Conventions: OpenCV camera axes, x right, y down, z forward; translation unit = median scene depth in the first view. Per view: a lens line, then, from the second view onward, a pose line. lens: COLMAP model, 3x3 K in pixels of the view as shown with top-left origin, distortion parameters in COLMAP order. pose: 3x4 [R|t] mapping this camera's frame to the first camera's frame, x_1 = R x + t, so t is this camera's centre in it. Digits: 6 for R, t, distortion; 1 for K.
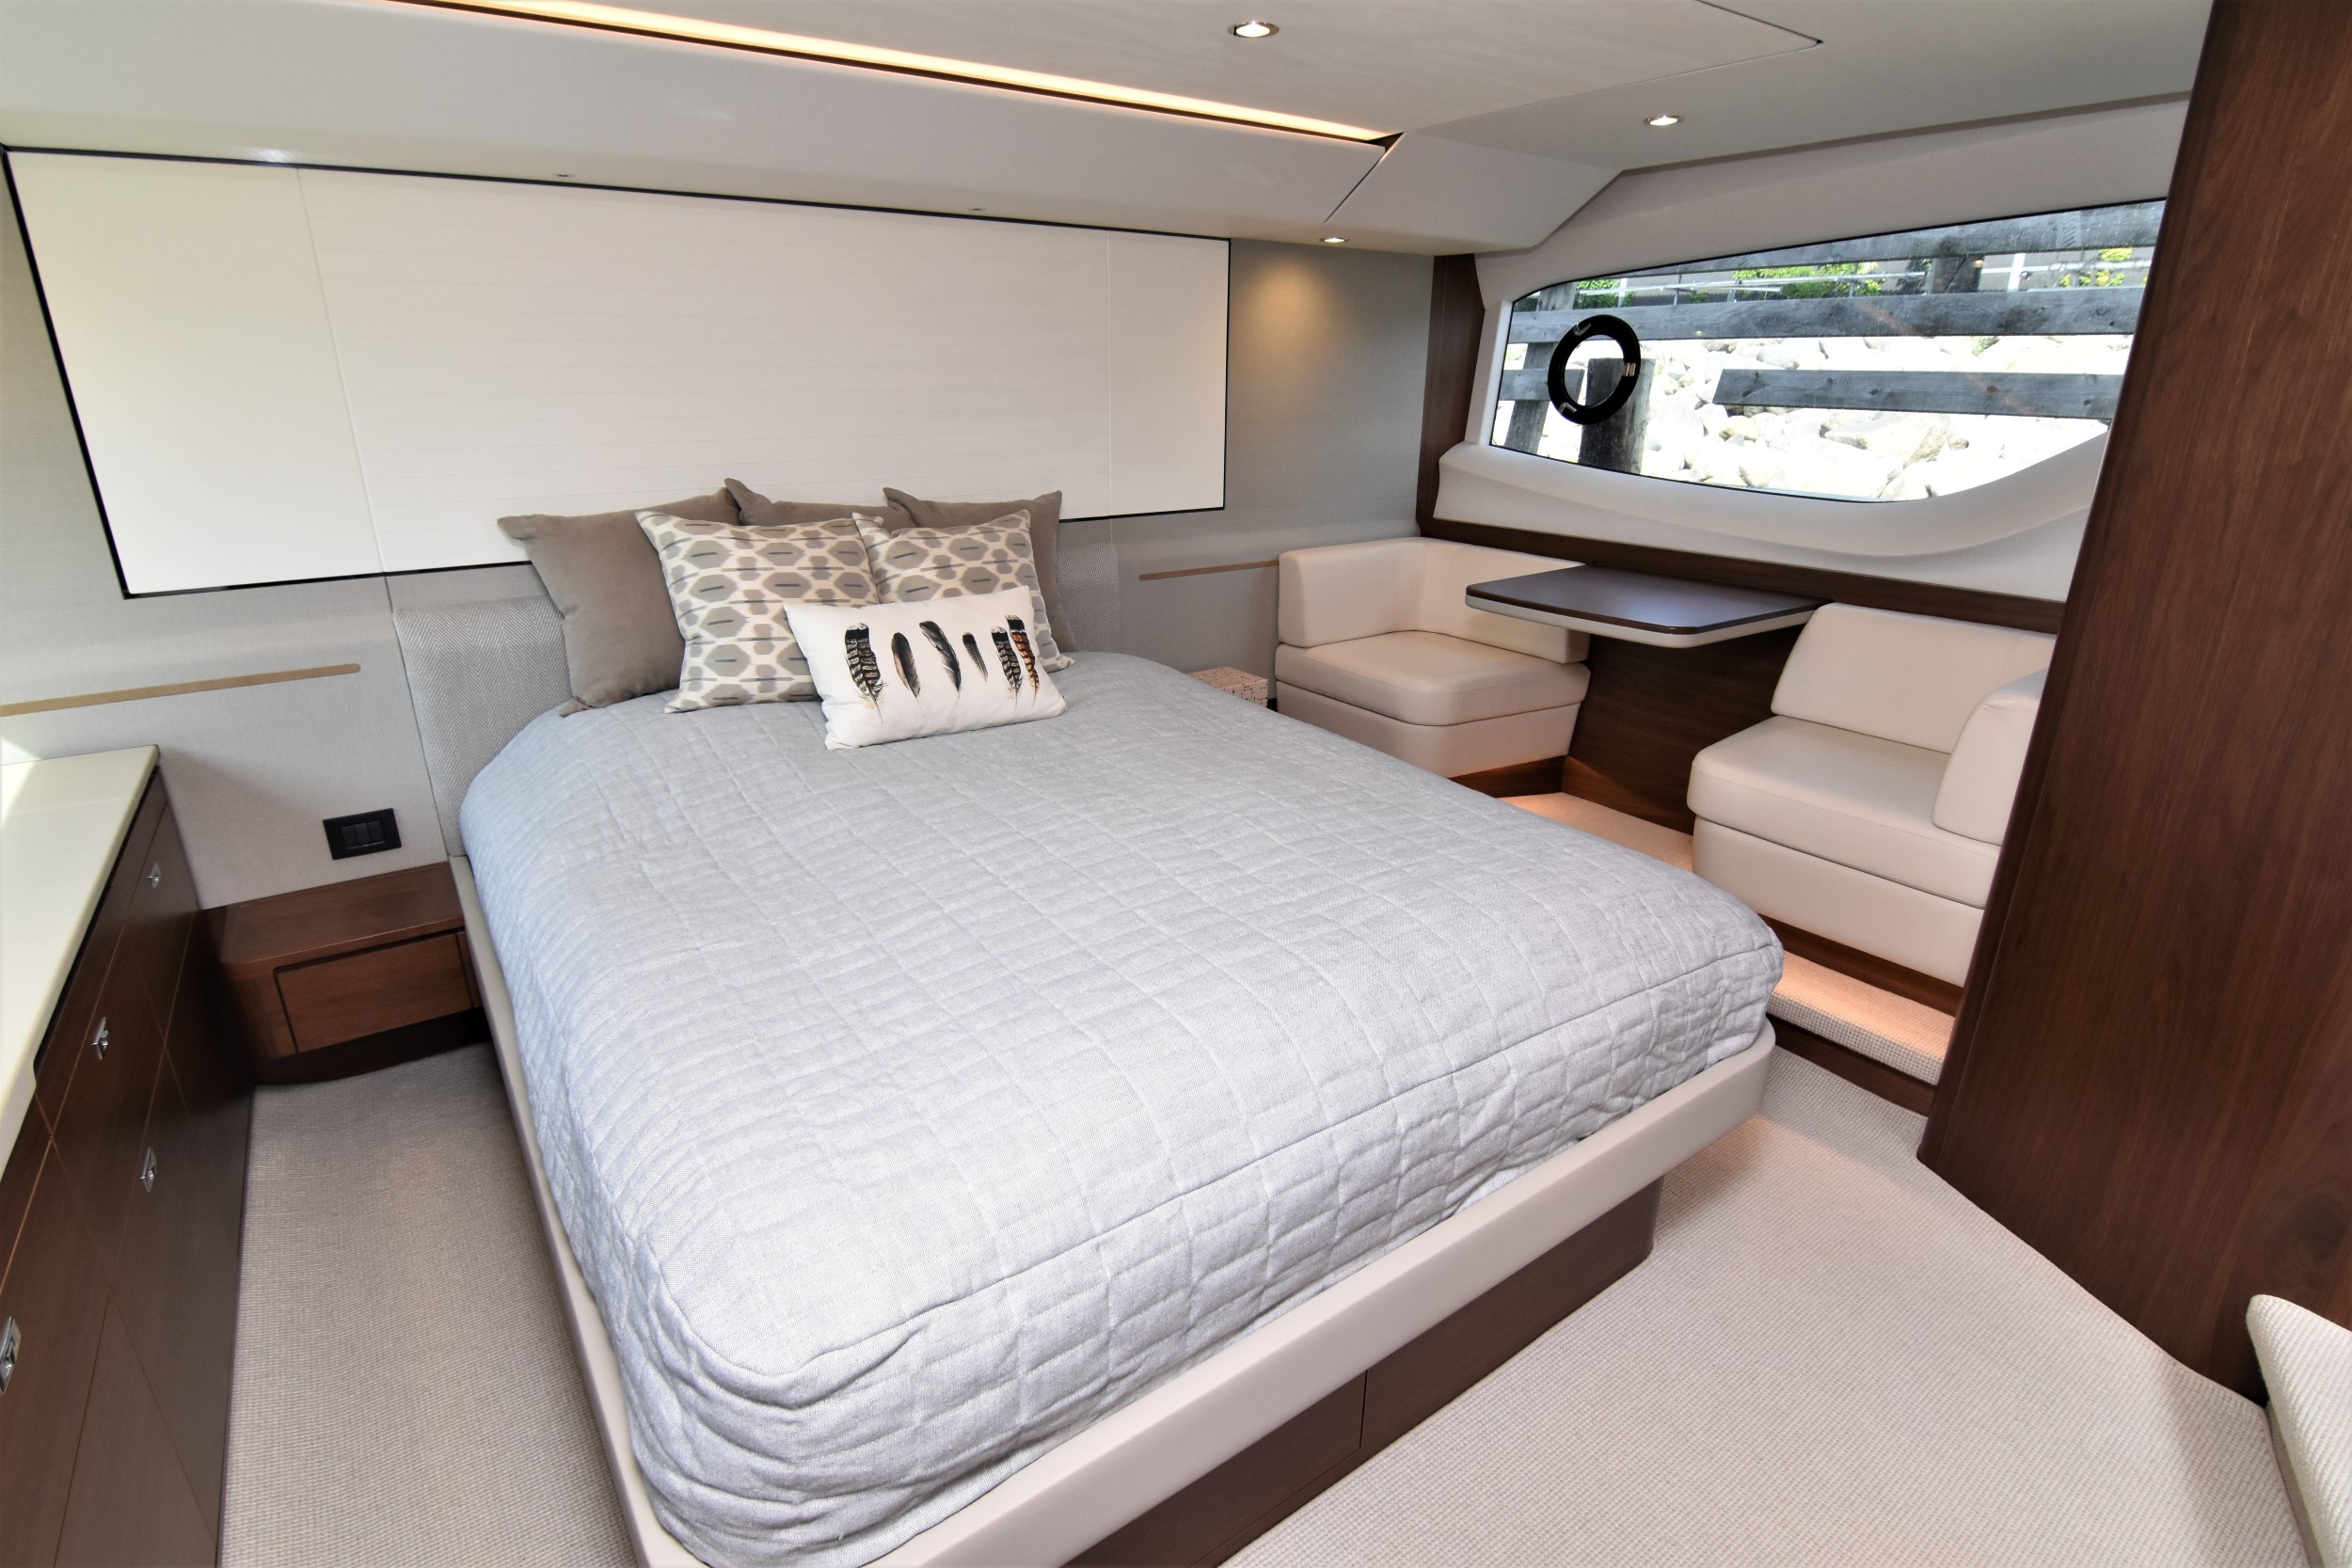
lens RADIAL K [[1143.1, 0, 1166.8], [0, 1143.1, 776.9], [0, 0, 1]] dist [-0.003083, -0.014736]
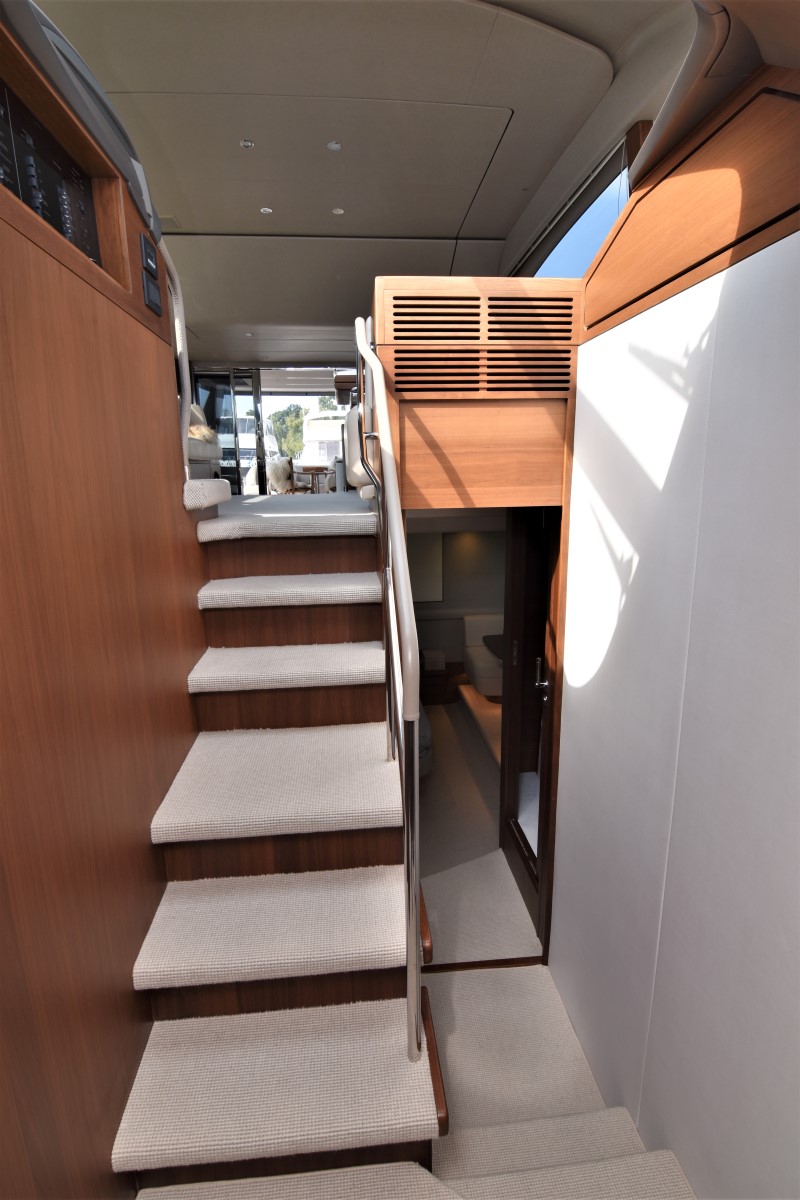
lens RADIAL K [[583.3, 0, 400.0], [0, 583.3, 600.0], [0, 0, 1]] dist [-0.003083, -0.014736]
pose [[0.865038, 0.078692, -0.495496, 0.834077], [-0.136396, 0.987311, -0.081322, -0.095930], [0.482809, 0.137930, 0.864795, -0.537739]]
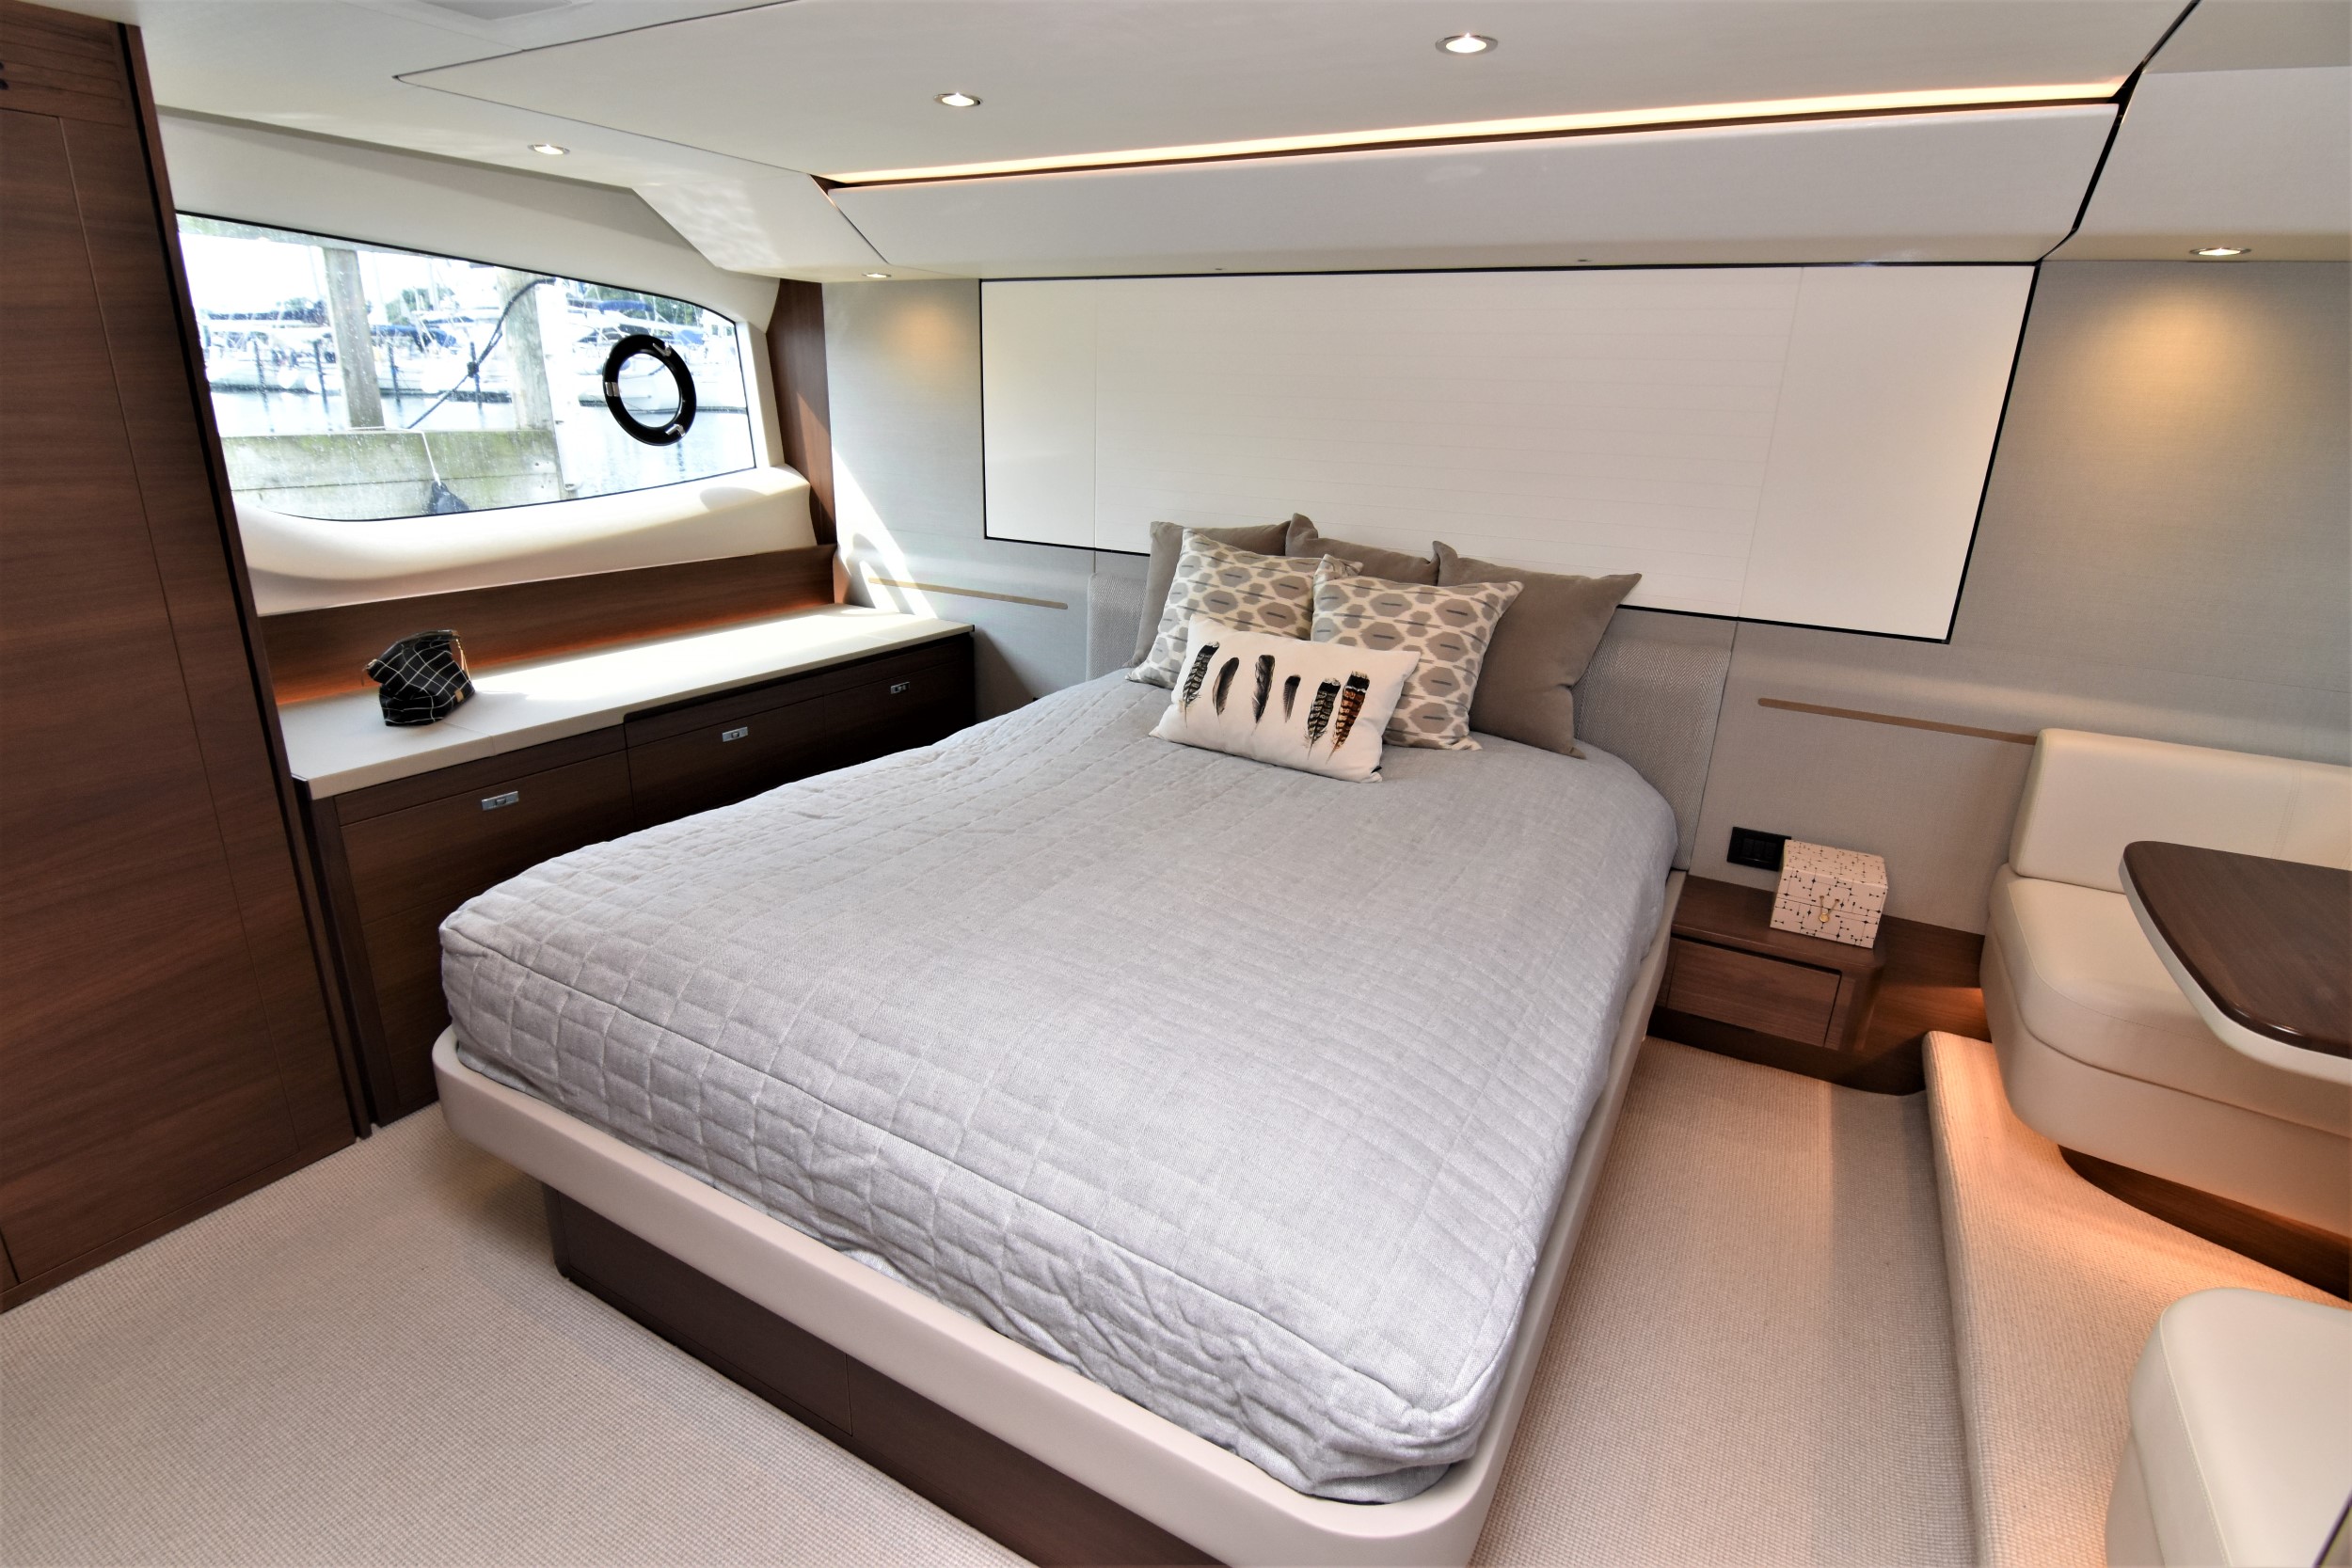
lens RADIAL K [[1143.1, 0, 1166.8], [0, 1143.1, 776.9], [0, 0, 1]] dist [-0.003083, -0.014736]
pose [[0.425940, 0.294308, -0.855545, 0.507589], [-0.329809, 0.931055, 0.156085, -0.119433], [0.842497, 0.215684, 0.493640, 0.296911]]
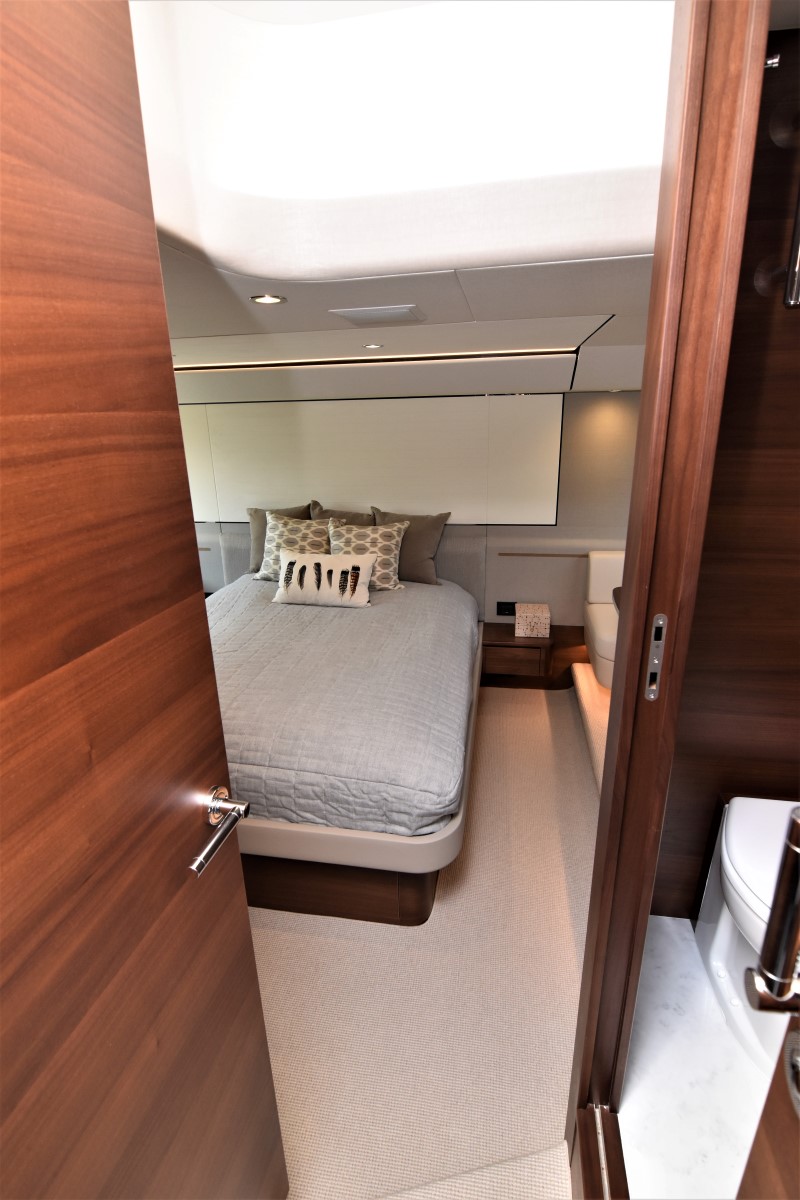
lens RADIAL K [[583.3, 0, 400.0], [0, 583.3, 600.0], [0, 0, 1]] dist [-0.003083, -0.014736]
pose [[0.700658, 0.198792, -0.685245, 0.625389], [-0.211372, 0.975123, 0.066760, -0.131218], [0.681469, 0.098065, 0.725247, 0.113266]]
